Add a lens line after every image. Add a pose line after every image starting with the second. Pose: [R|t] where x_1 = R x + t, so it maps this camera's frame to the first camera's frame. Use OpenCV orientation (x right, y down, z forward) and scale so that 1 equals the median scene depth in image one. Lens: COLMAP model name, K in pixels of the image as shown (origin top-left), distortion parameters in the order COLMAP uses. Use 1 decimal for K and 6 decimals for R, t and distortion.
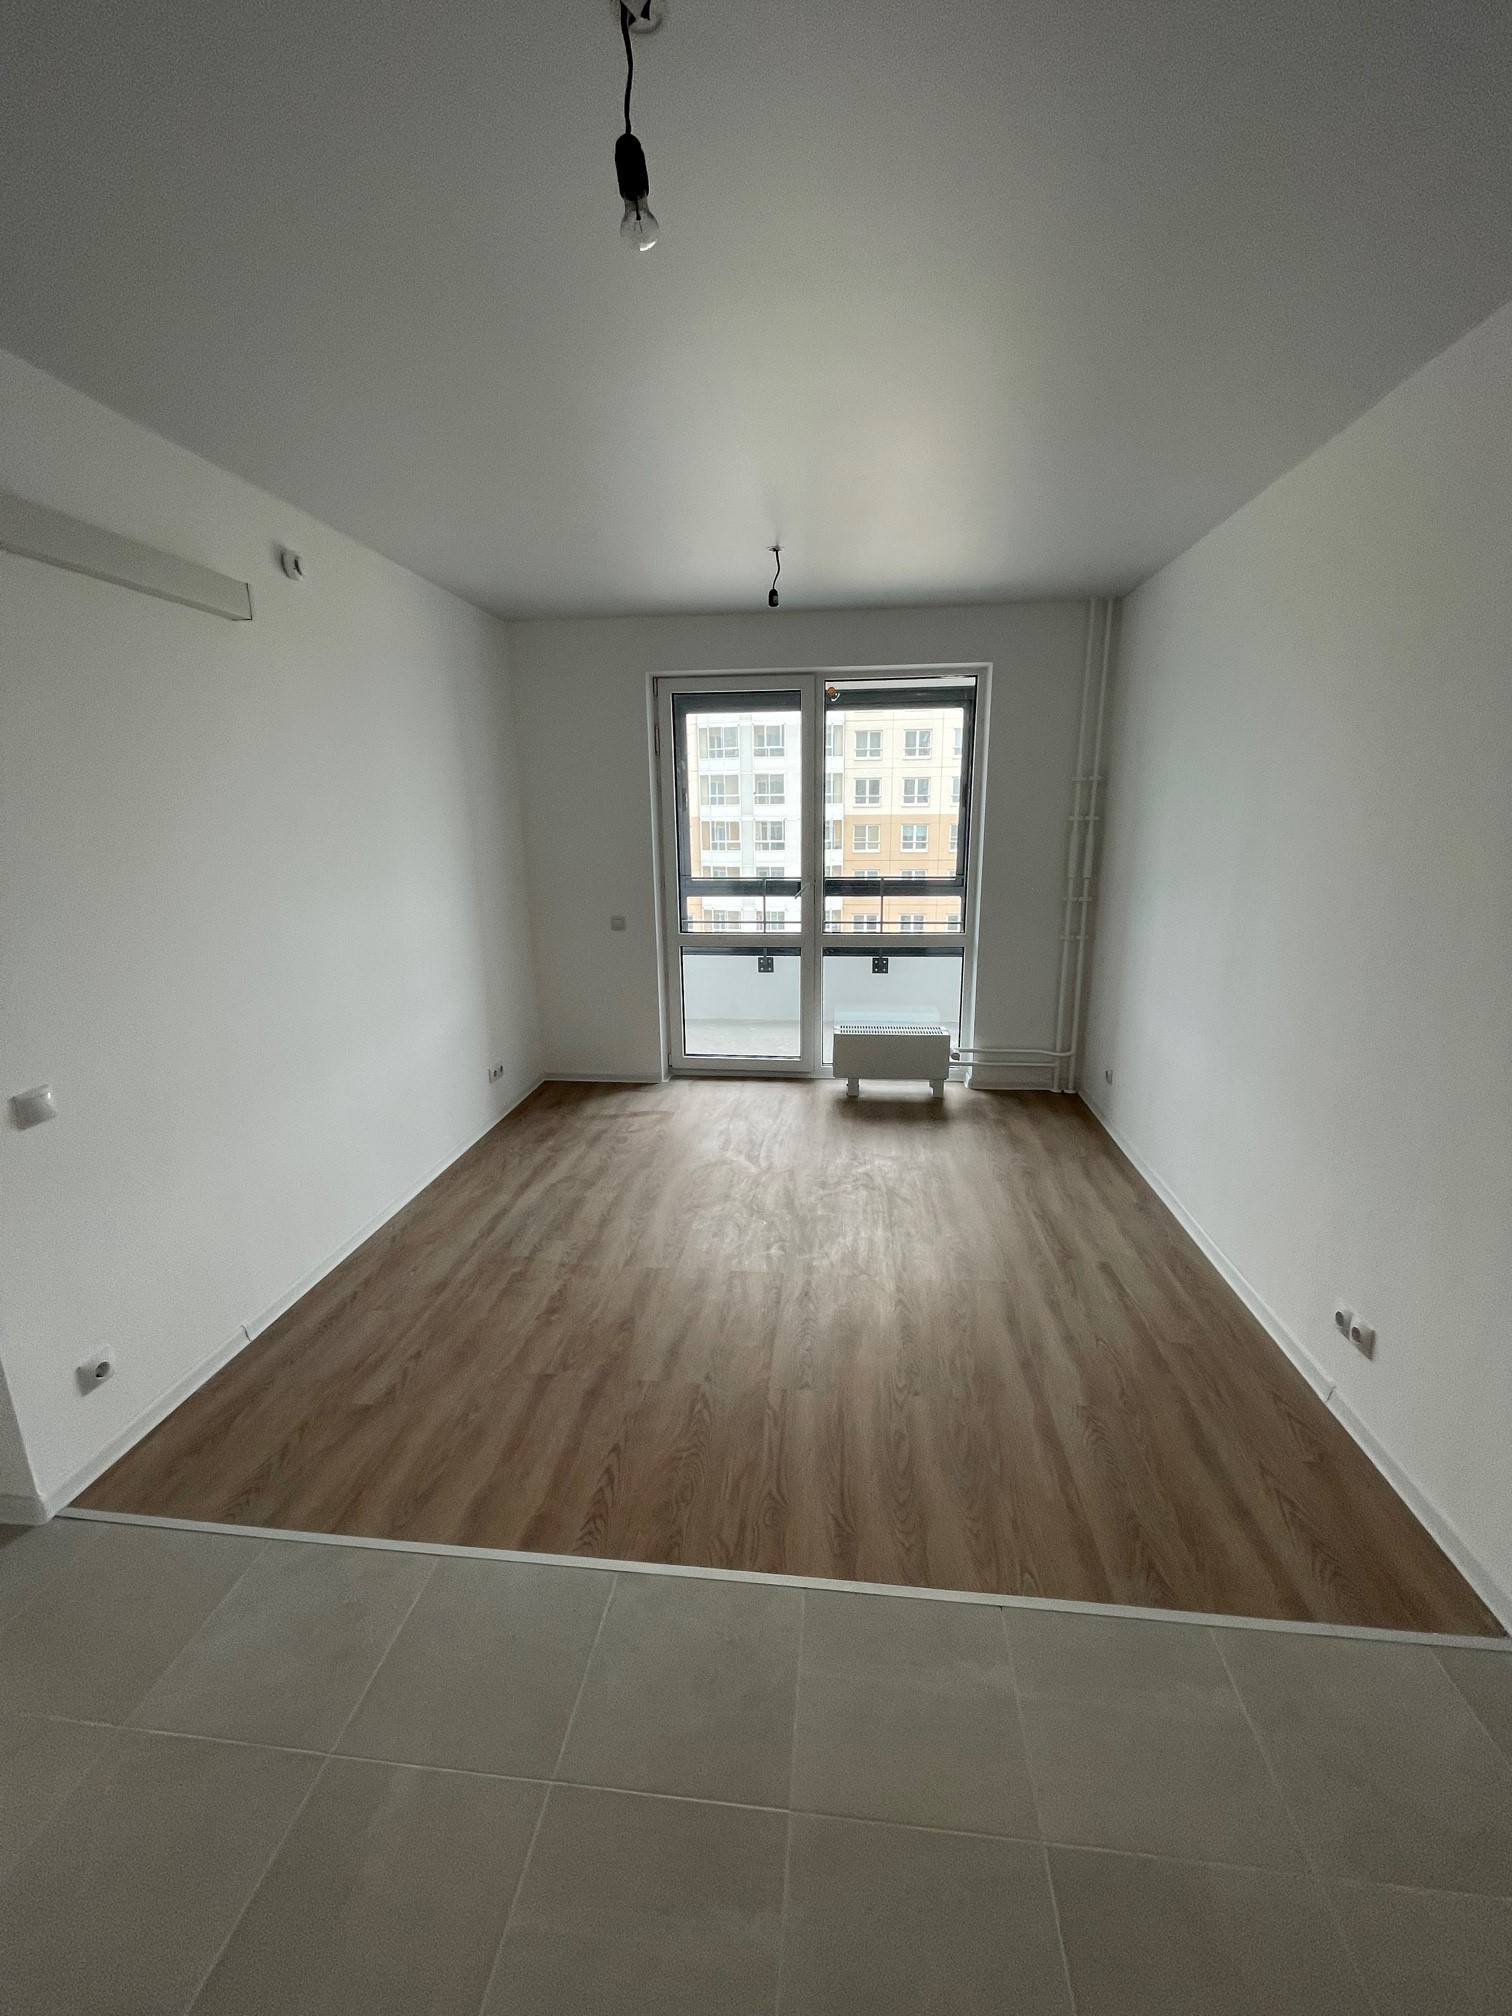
lens RADIAL K [[818.3, 0, 766.8], [0, 818.3, 1012.9], [0, 0, 1]] dist [-0.003848, 0.000249]
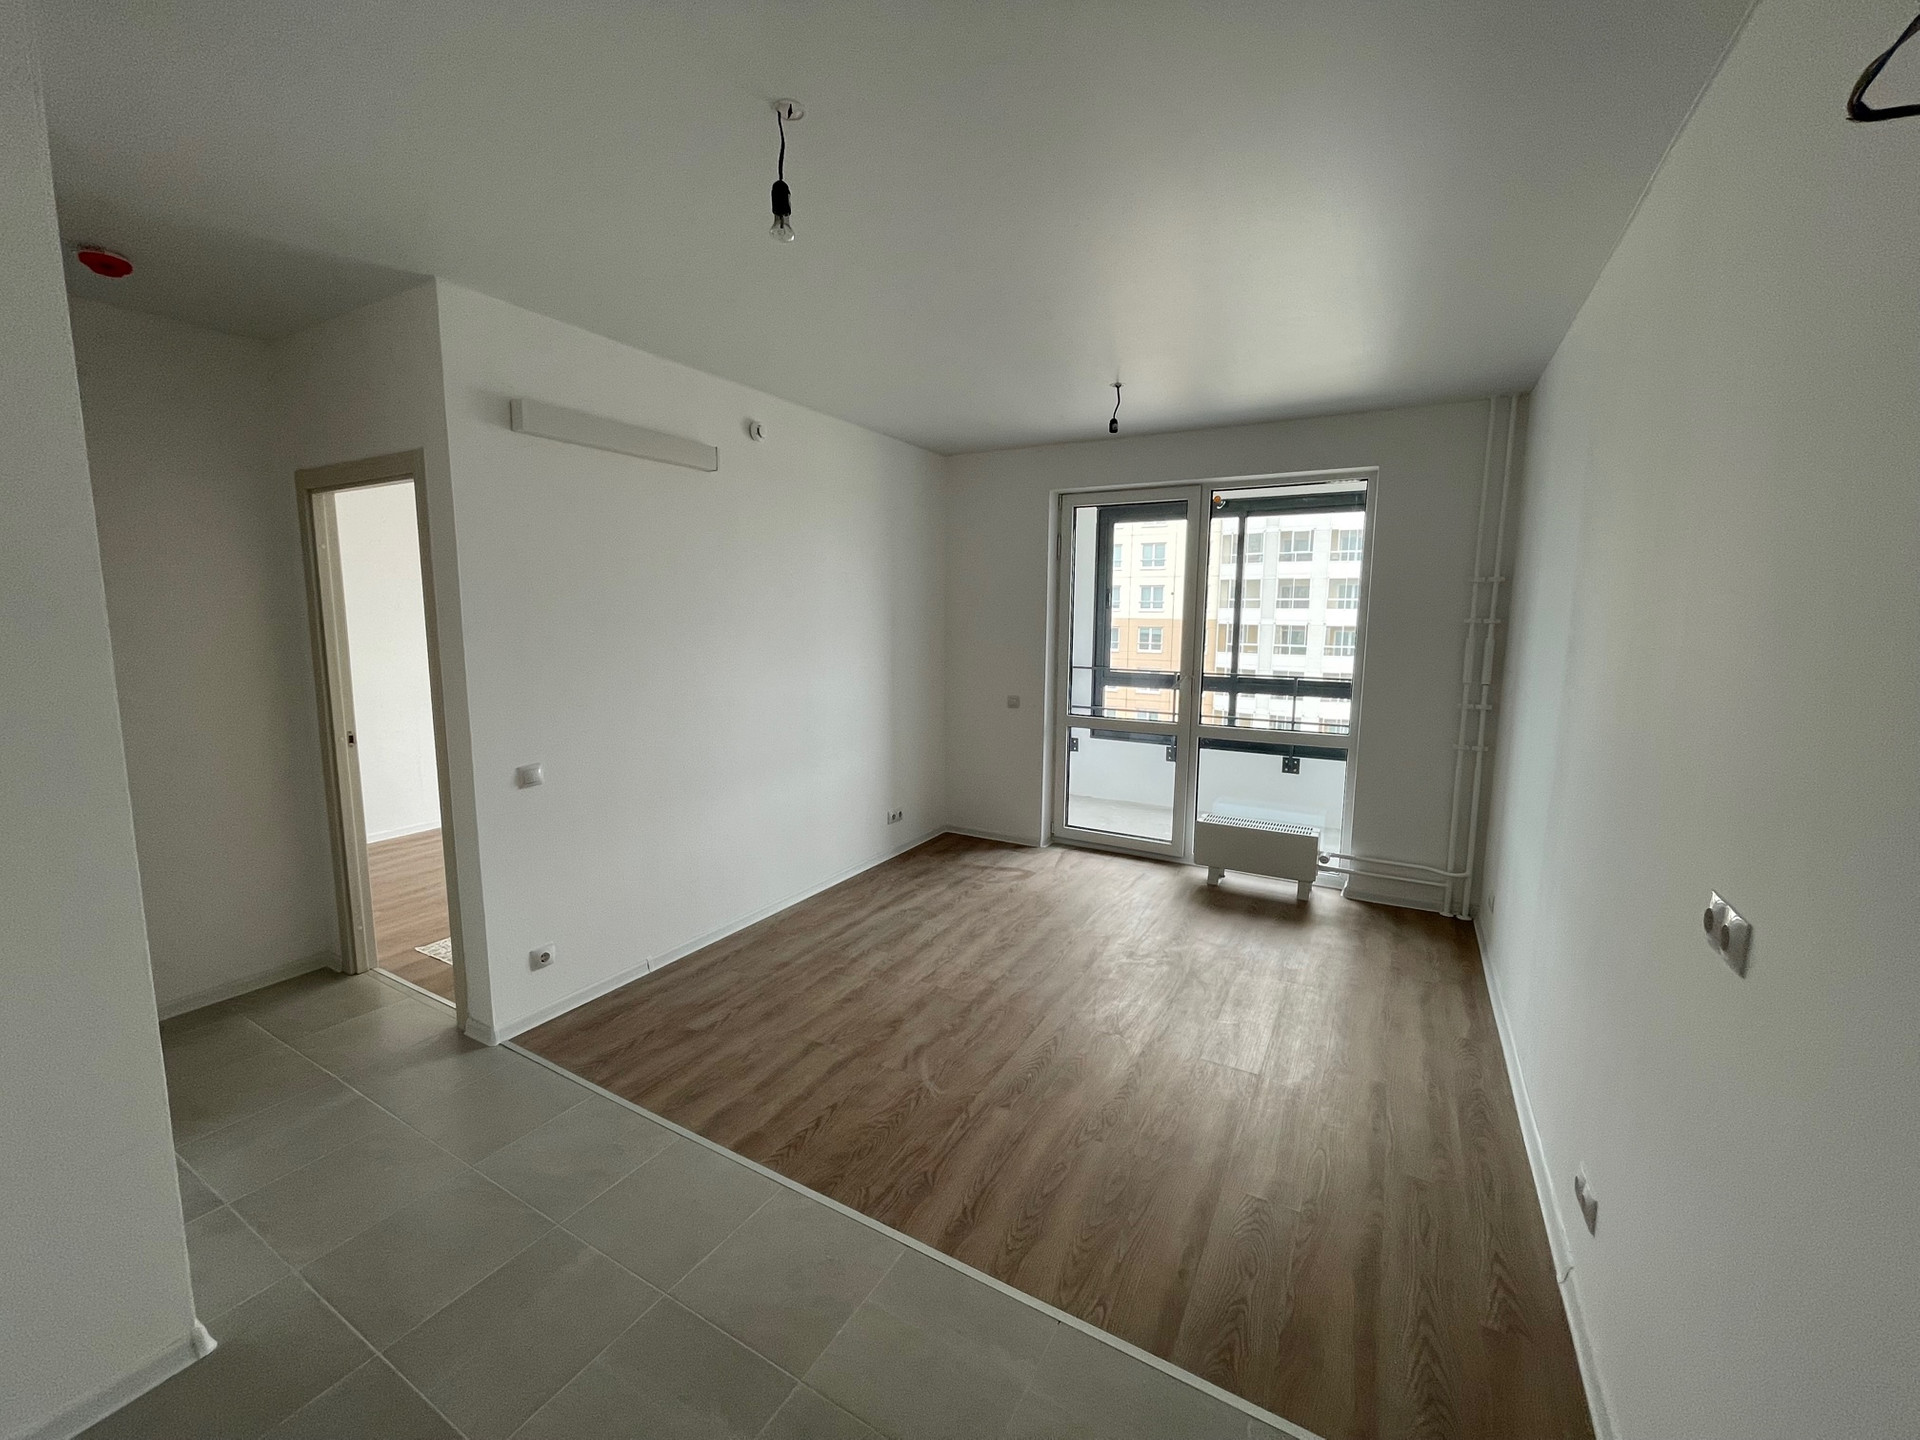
lens RADIAL K [[779.3, 0, 955.4], [0, 779.3, 722.2], [0, 0, 1]] dist [-0.003848, 0.000249]
pose [[0.913717, 0.074704, -0.399426, 0.274213], [-0.114919, 0.990334, -0.077665, 0.019949], [0.389763, 0.116865, 0.913470, -0.046089]]
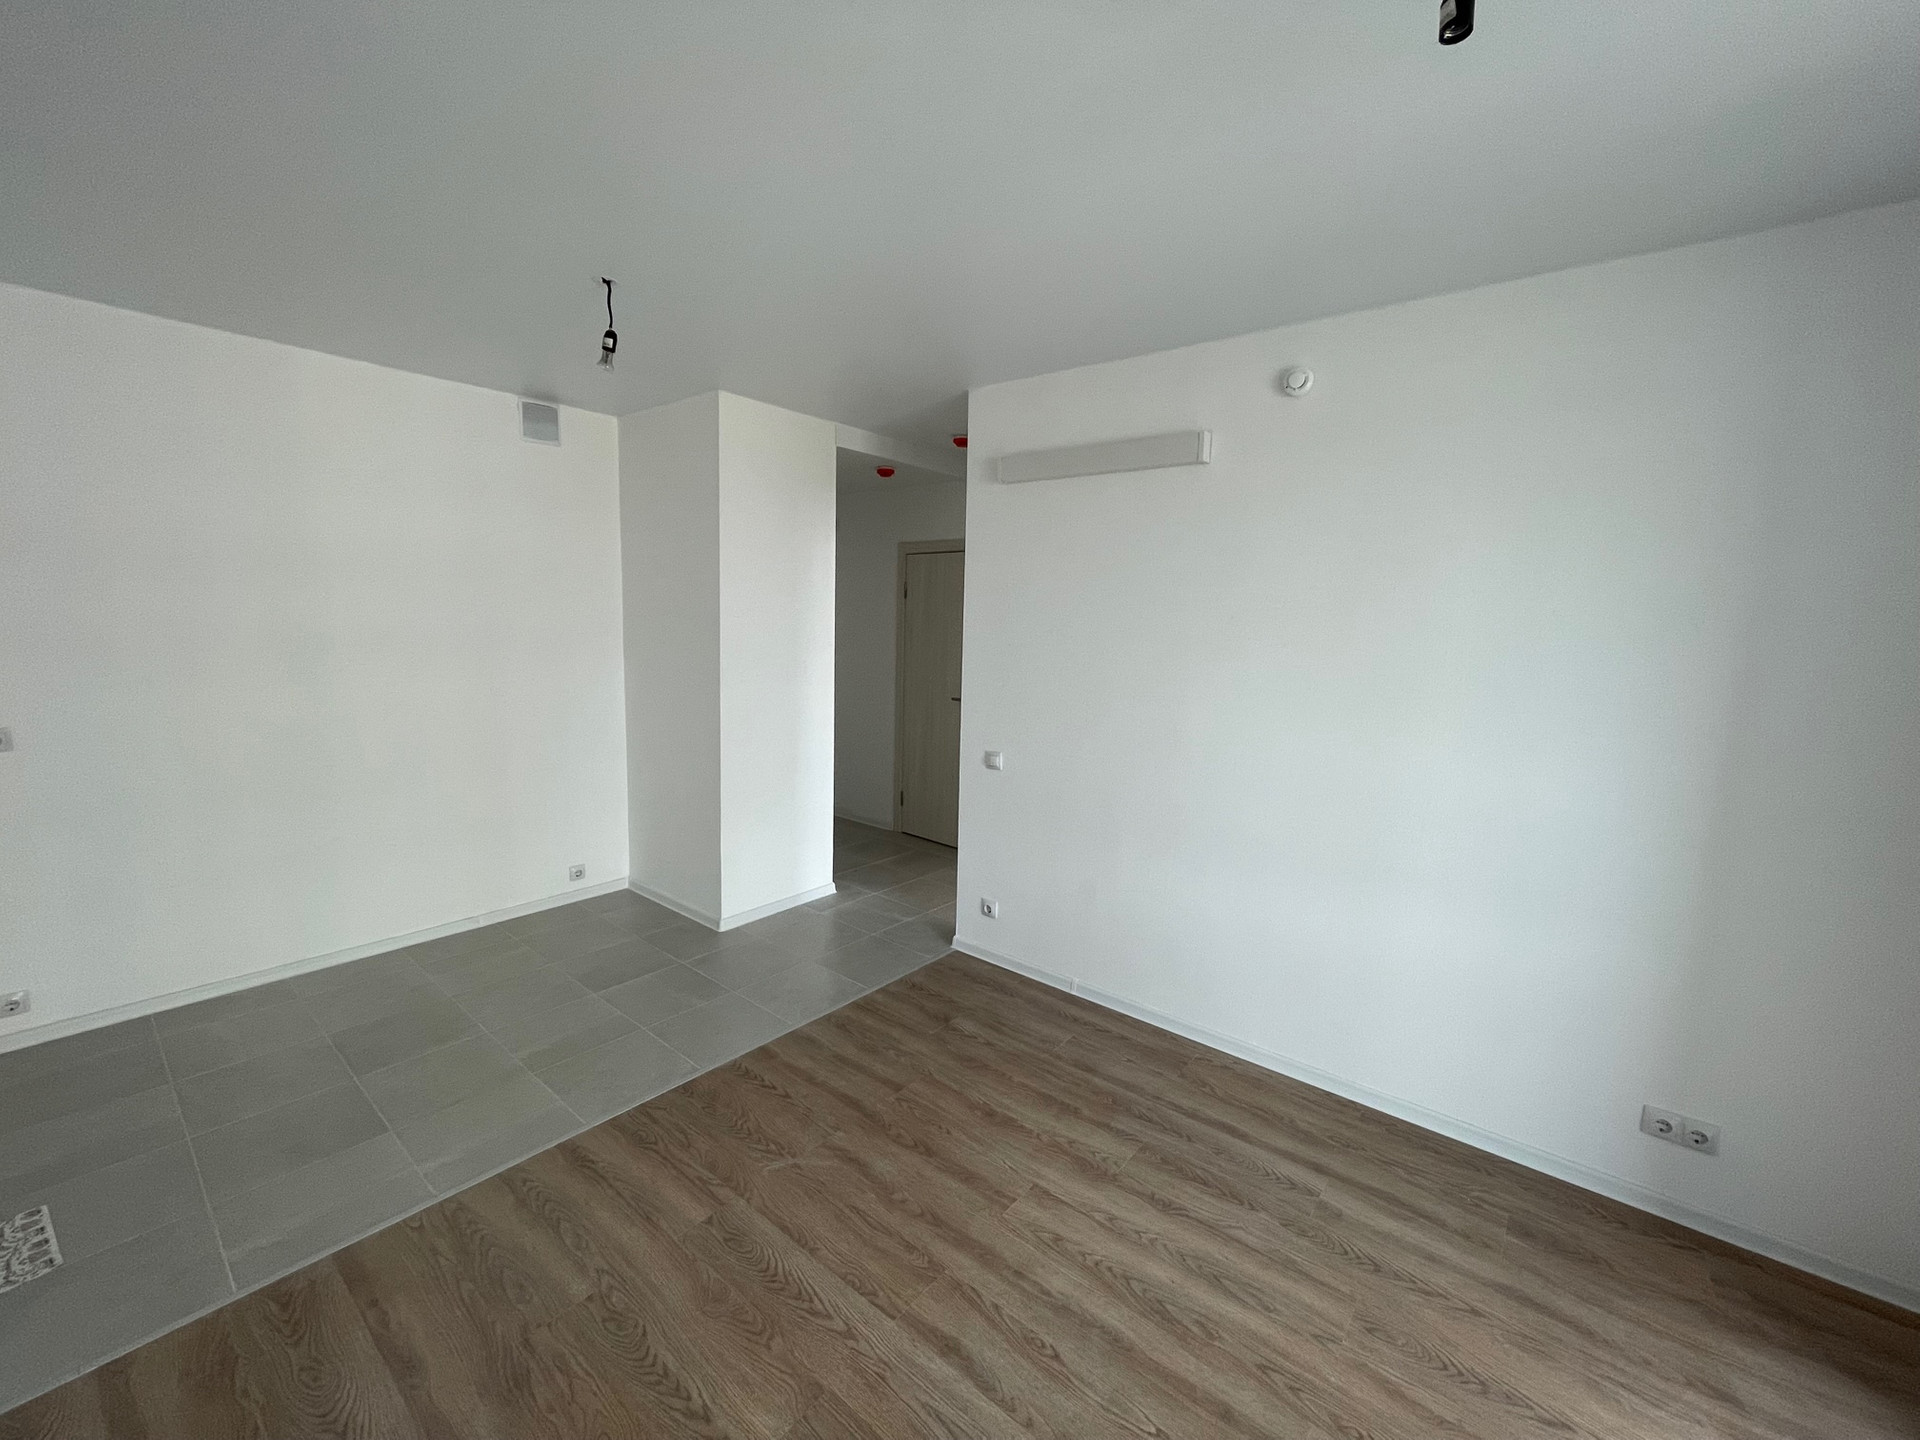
lens RADIAL K [[779.3, 0, 955.3], [0, 779.3, 716.6], [0, 0, 1]] dist [-0.003848, 0.000249]
pose [[-0.560724, 0.102632, -0.821617, 0.410774], [-0.220250, 0.938051, 0.267489, -0.277570], [0.798172, 0.330949, -0.503383, 1.092971]]
